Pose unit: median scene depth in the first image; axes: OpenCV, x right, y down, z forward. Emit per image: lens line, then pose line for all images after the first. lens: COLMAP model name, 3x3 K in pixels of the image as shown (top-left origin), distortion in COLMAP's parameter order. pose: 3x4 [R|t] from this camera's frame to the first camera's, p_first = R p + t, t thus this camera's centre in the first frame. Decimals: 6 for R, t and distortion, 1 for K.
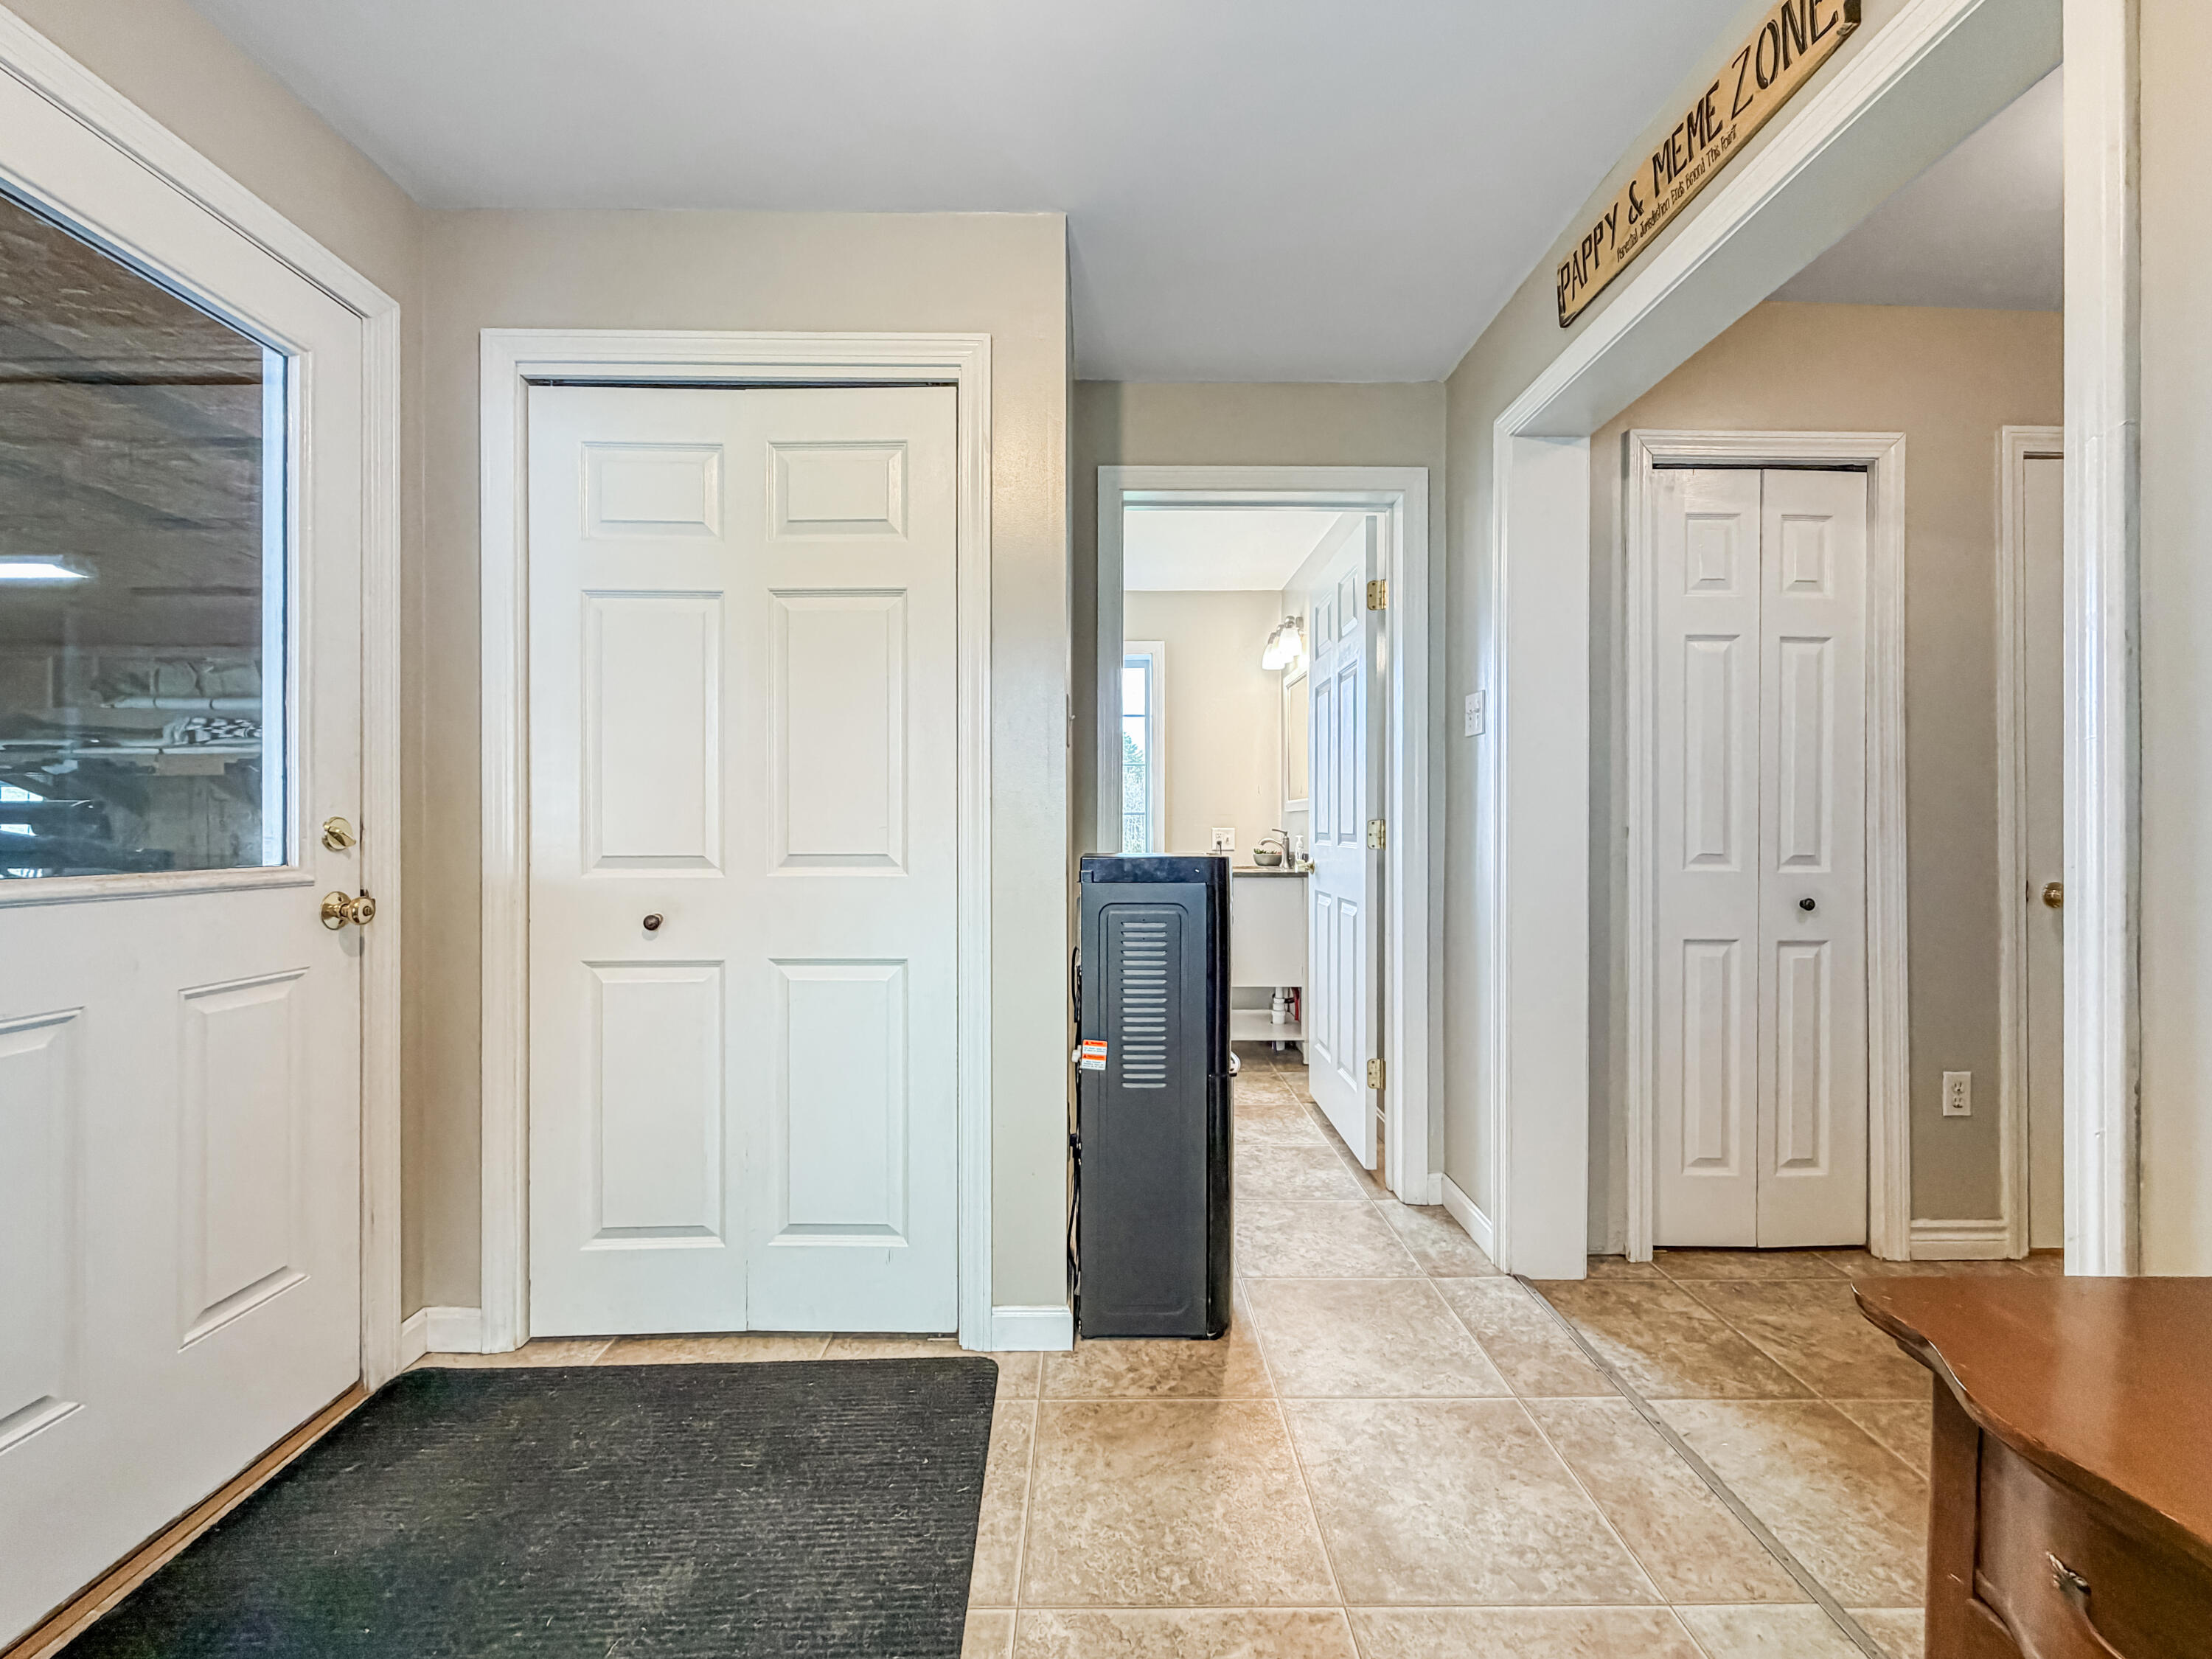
lens RADIAL K [[886.8, 0, 1106.0], [0, 886.8, 829.5], [0, 0, 1]] dist [-0.000782, 0.000024]
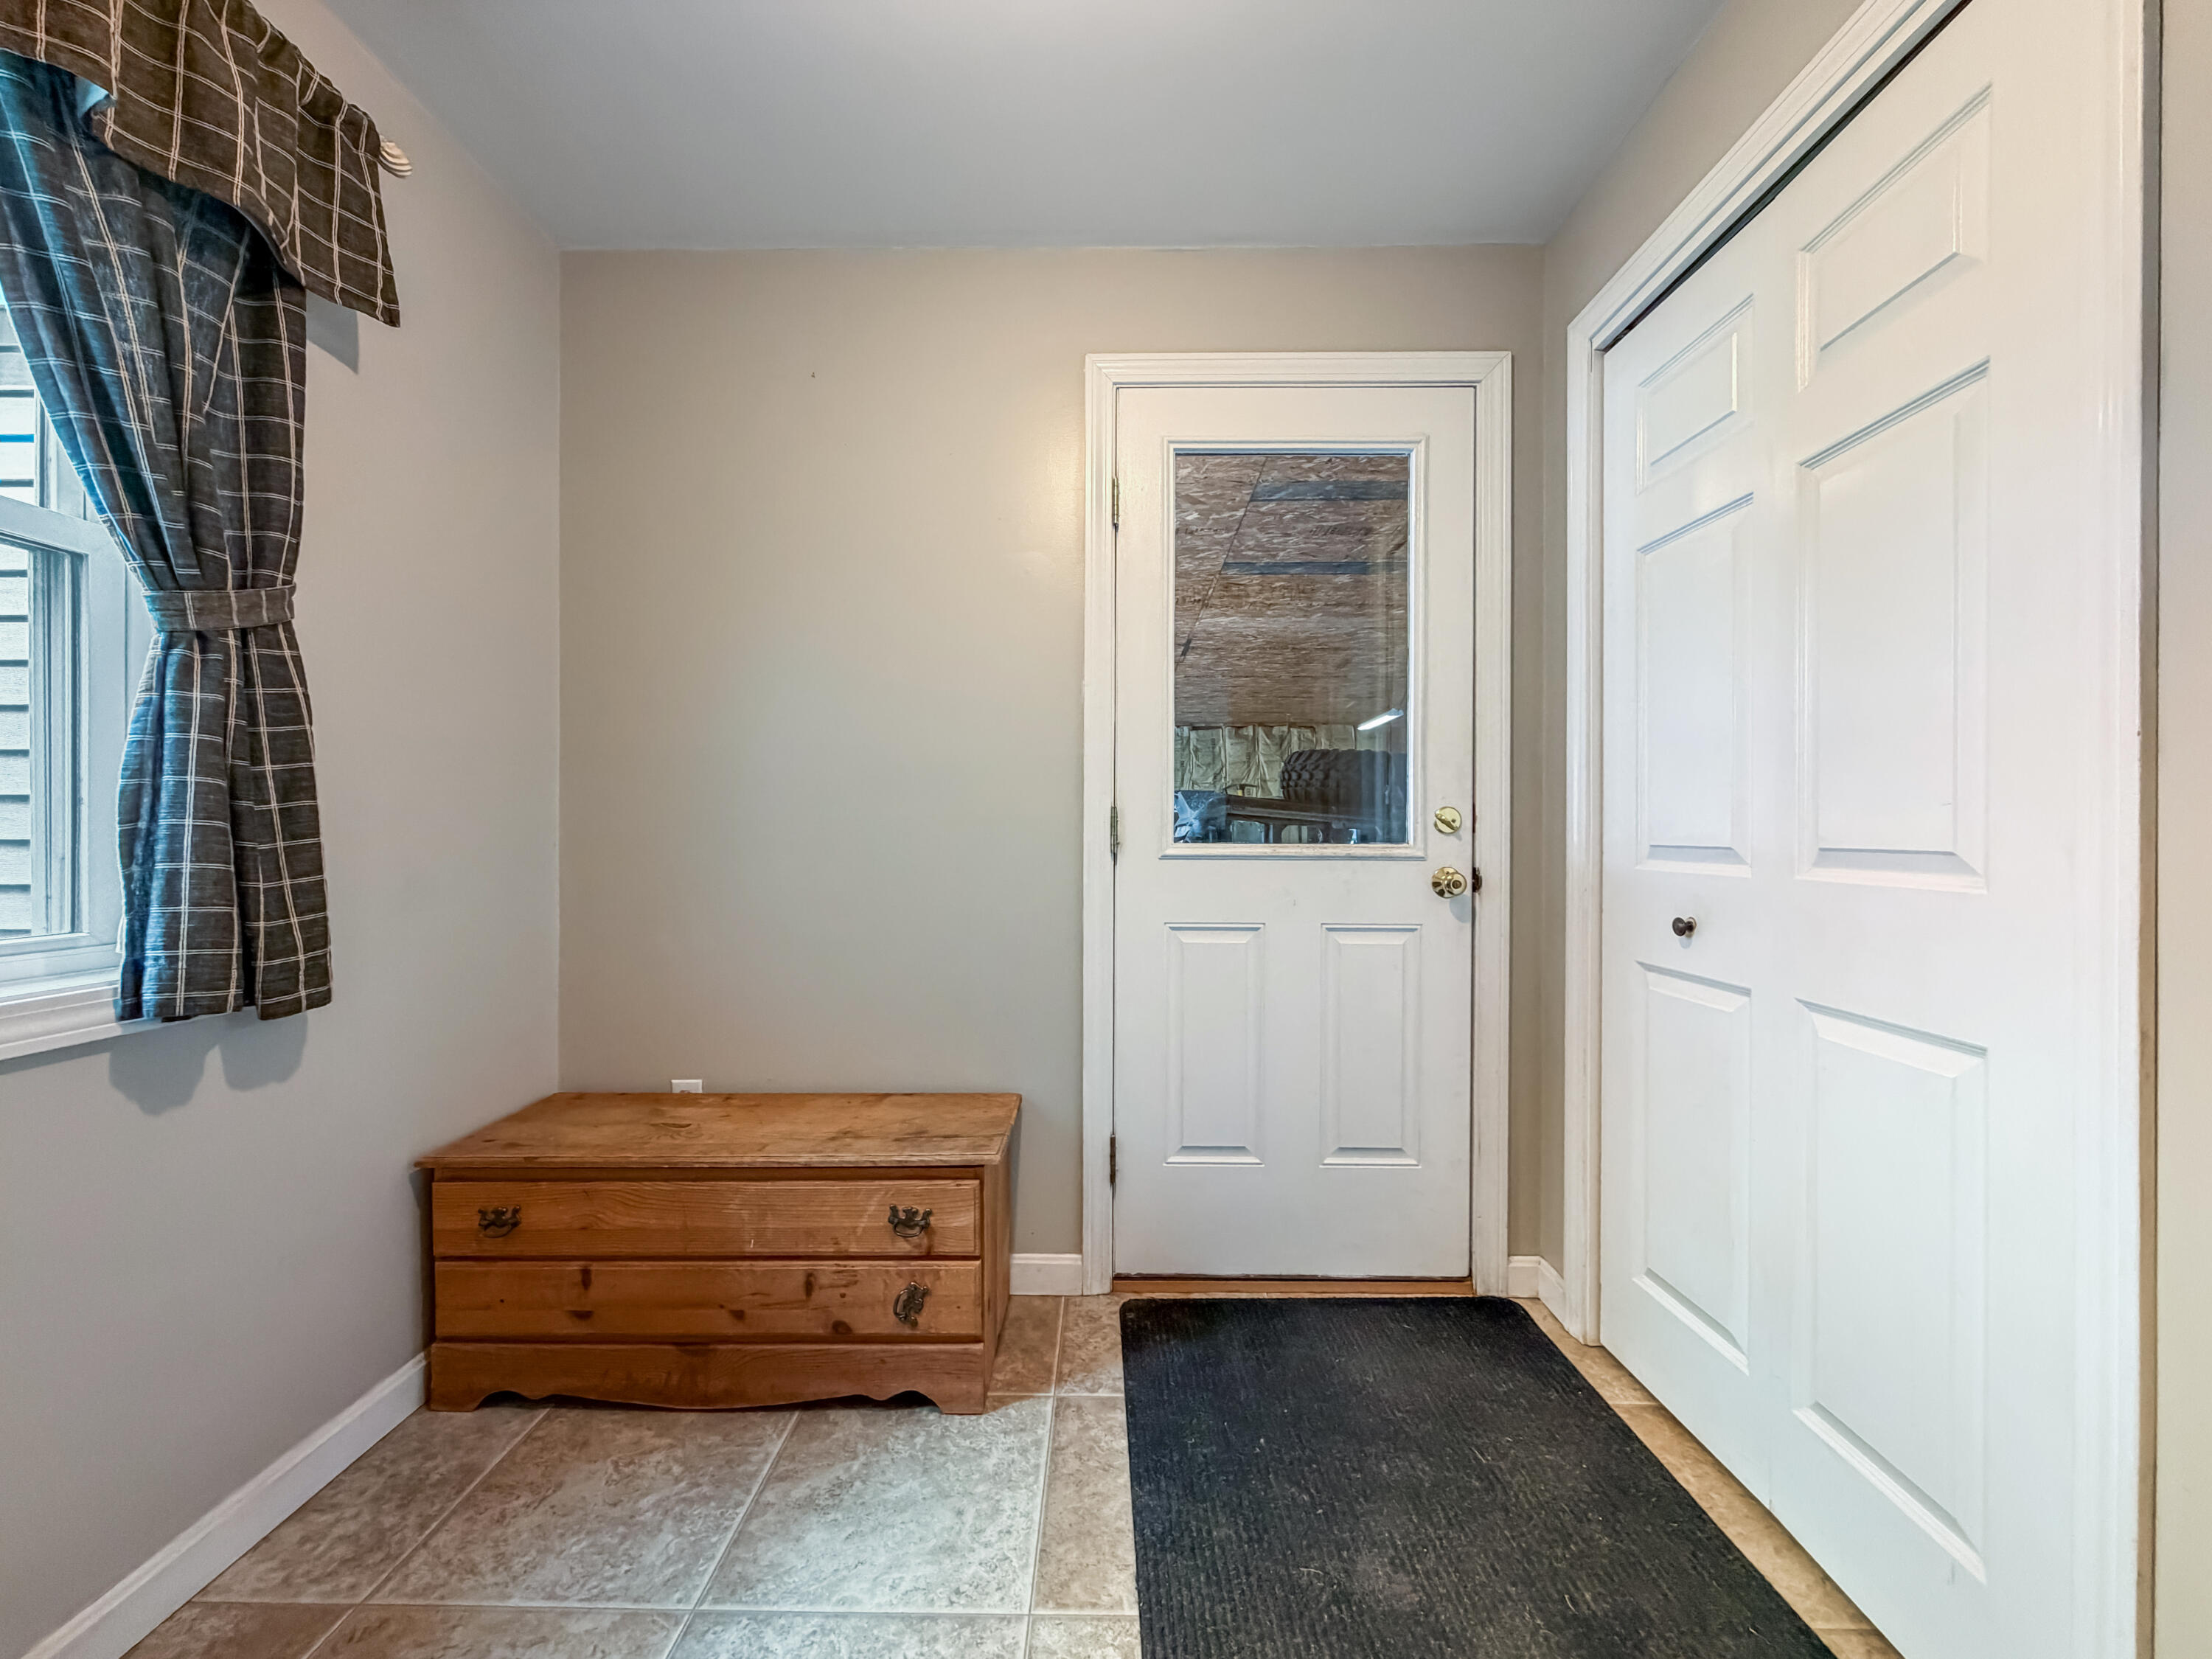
lens RADIAL K [[886.8, 0, 1106.0], [0, 886.8, 829.5], [0, 0, 1]] dist [-0.000782, 0.000024]
pose [[-0.023679, 0.002128, -0.999717, 0.329844], [-0.004572, 0.999987, 0.002237, 0.015063], [0.999709, 0.004624, -0.023669, 0.487307]]
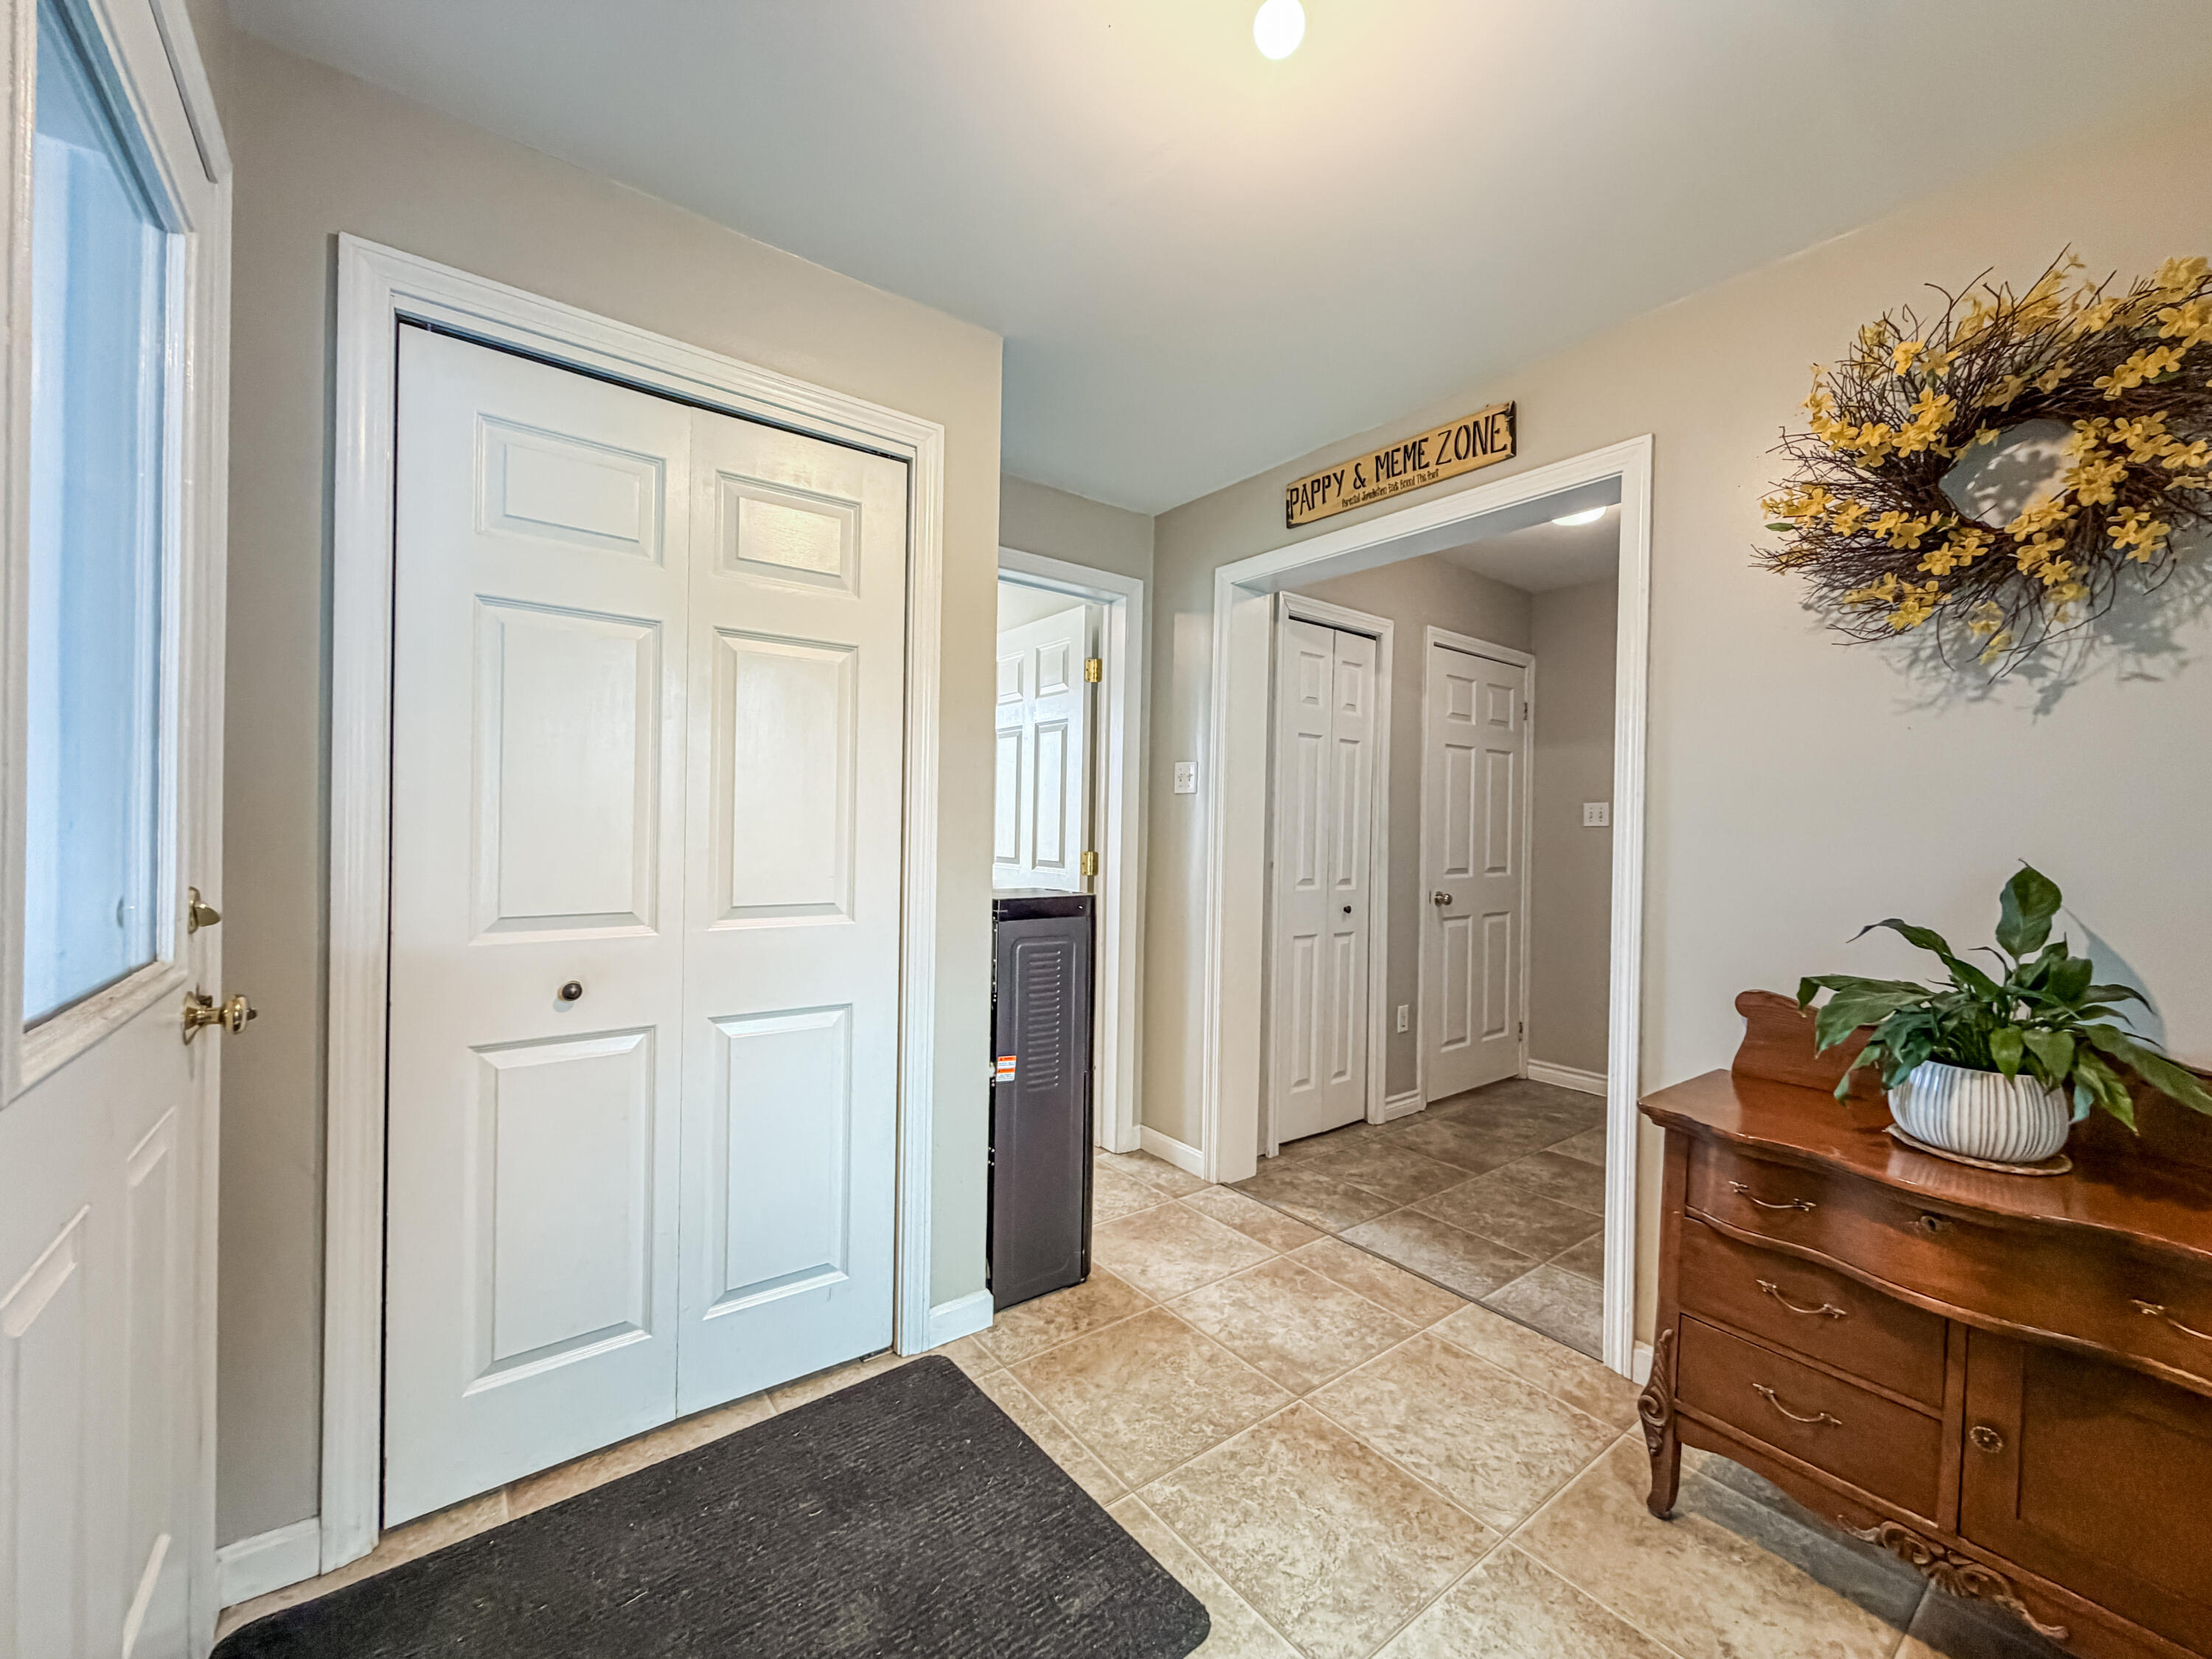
lens RADIAL K [[882.6, 0, 1093.2], [0, 882.6, 835.2], [0, 0, 1]] dist [-0.000287, -0.000061]
pose [[0.806976, 0.008540, 0.590522, -0.617954], [-0.015433, 0.999859, 0.006630, -0.062703], [-0.590382, -0.014464, 0.806994, 0.001136]]
